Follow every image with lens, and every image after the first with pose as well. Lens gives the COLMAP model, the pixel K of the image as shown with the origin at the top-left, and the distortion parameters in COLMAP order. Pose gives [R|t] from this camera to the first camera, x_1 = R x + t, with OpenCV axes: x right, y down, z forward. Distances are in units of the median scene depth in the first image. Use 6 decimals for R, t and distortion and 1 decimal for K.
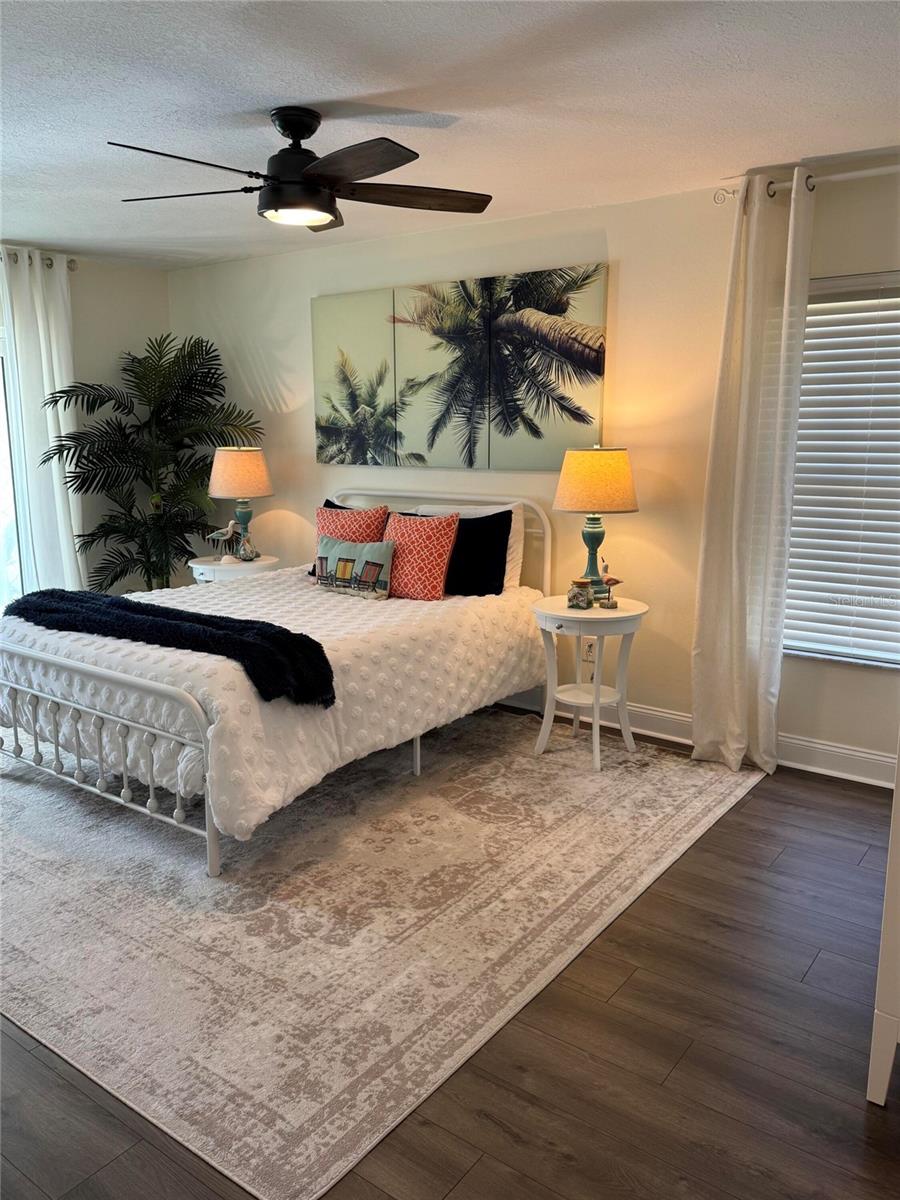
lens RADIAL K [[898.6, 0, 451.8], [0, 898.6, 597.3], [0, 0, 1]] dist [0.000068, -0.002675]
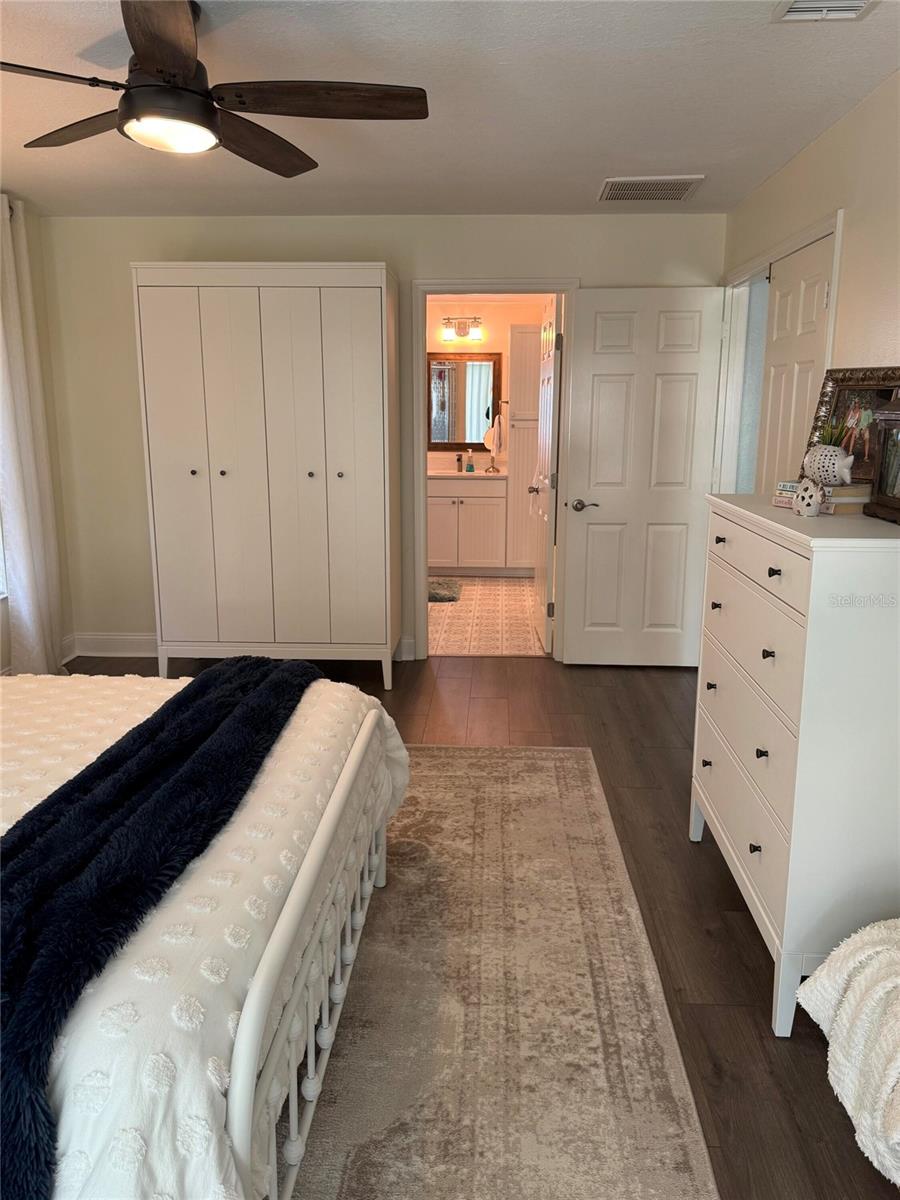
lens RADIAL K [[898.6, 0, 450.1], [0, 898.6, 601.2], [0, 0, 1]] dist [0.000068, -0.002675]
pose [[-0.554470, -0.169681, 0.814721, -1.382754], [0.161930, 0.938283, 0.305619, -0.331535], [-0.816297, 0.301384, -0.492774, 1.779186]]
